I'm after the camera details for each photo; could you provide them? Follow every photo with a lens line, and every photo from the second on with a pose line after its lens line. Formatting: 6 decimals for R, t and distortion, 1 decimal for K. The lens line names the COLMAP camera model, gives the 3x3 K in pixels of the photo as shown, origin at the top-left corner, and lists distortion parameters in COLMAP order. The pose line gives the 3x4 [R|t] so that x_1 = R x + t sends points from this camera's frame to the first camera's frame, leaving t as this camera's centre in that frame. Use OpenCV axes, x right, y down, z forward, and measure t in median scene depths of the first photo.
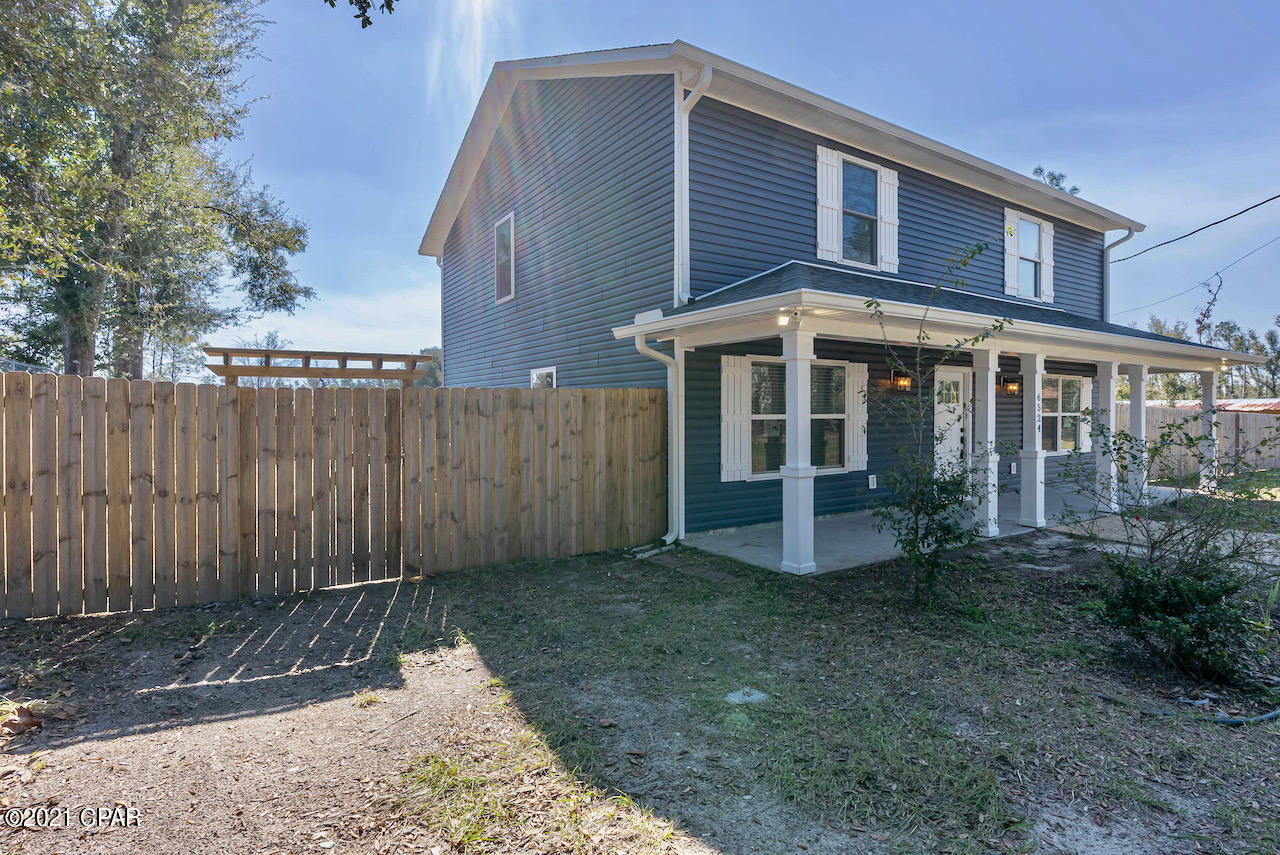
lens RADIAL K [[623.0, 0, 638.3], [0, 623.0, 422.6], [0, 0, 1]] dist [-0.005339, -0.001240]
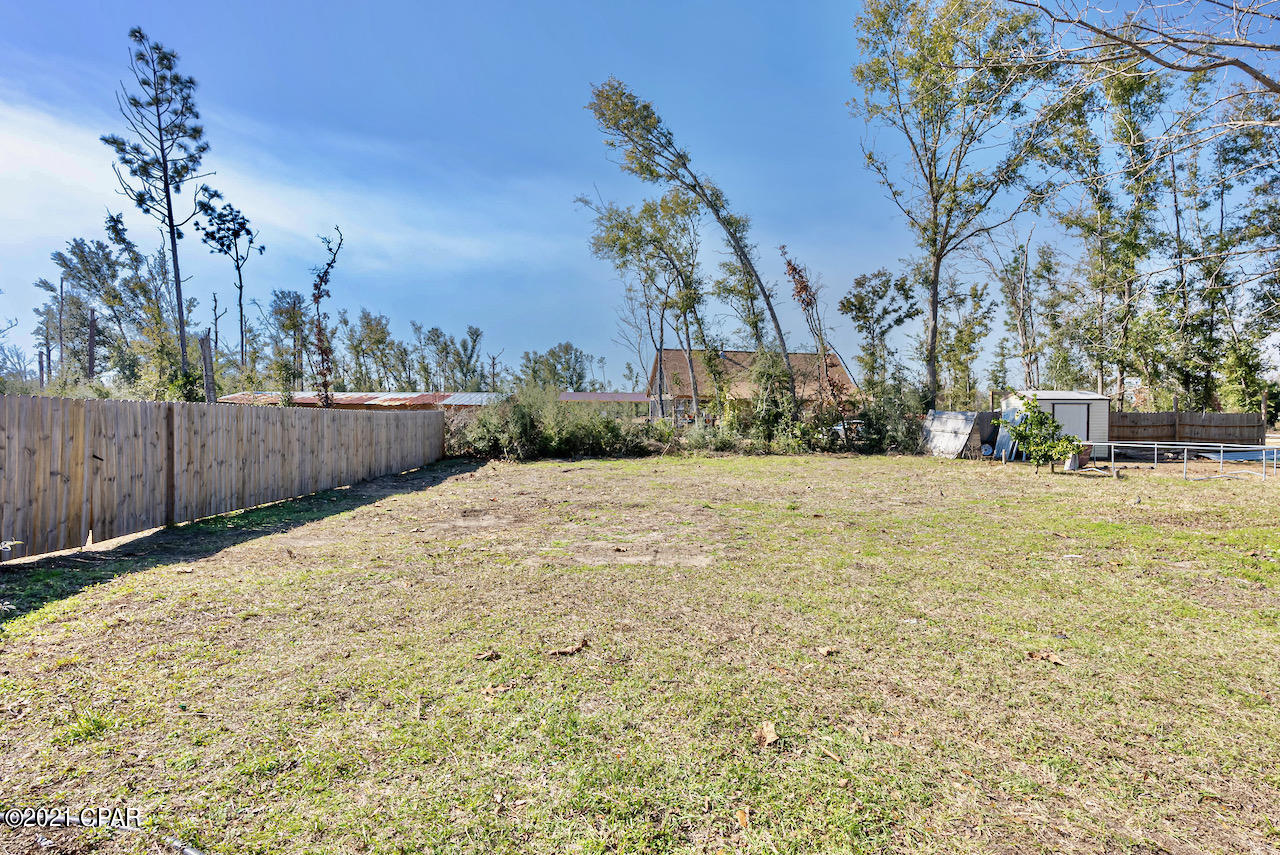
lens RADIAL K [[665.2, 0, 647.7], [0, 665.2, 425.6], [0, 0, 1]] dist [-0.002085, -0.000096]
pose [[0.507169, -0.011182, 0.861774, 2.643984], [0.001182, 0.999924, 0.012279, -0.013592], [-0.861846, -0.005209, 0.507144, 1.530606]]
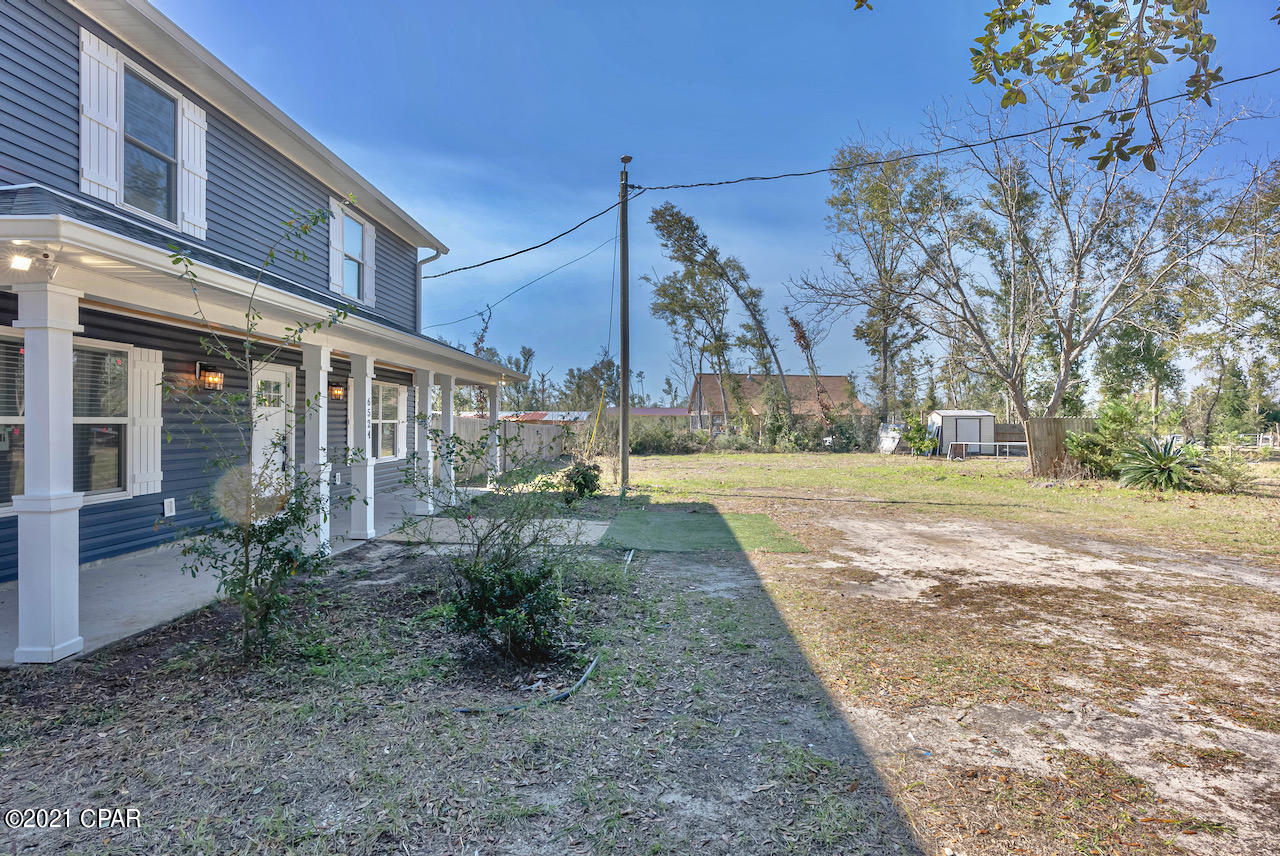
lens RADIAL K [[687.0, 0, 634.6], [0, 687.0, 427.3], [0, 0, 1]] dist [-0.001935, 0.002154]
pose [[0.568369, 0.001493, 0.822772, 0.012823], [0.004268, 0.999980, -0.004763, 0.005625], [-0.822763, 0.006219, 0.568351, 0.079755]]
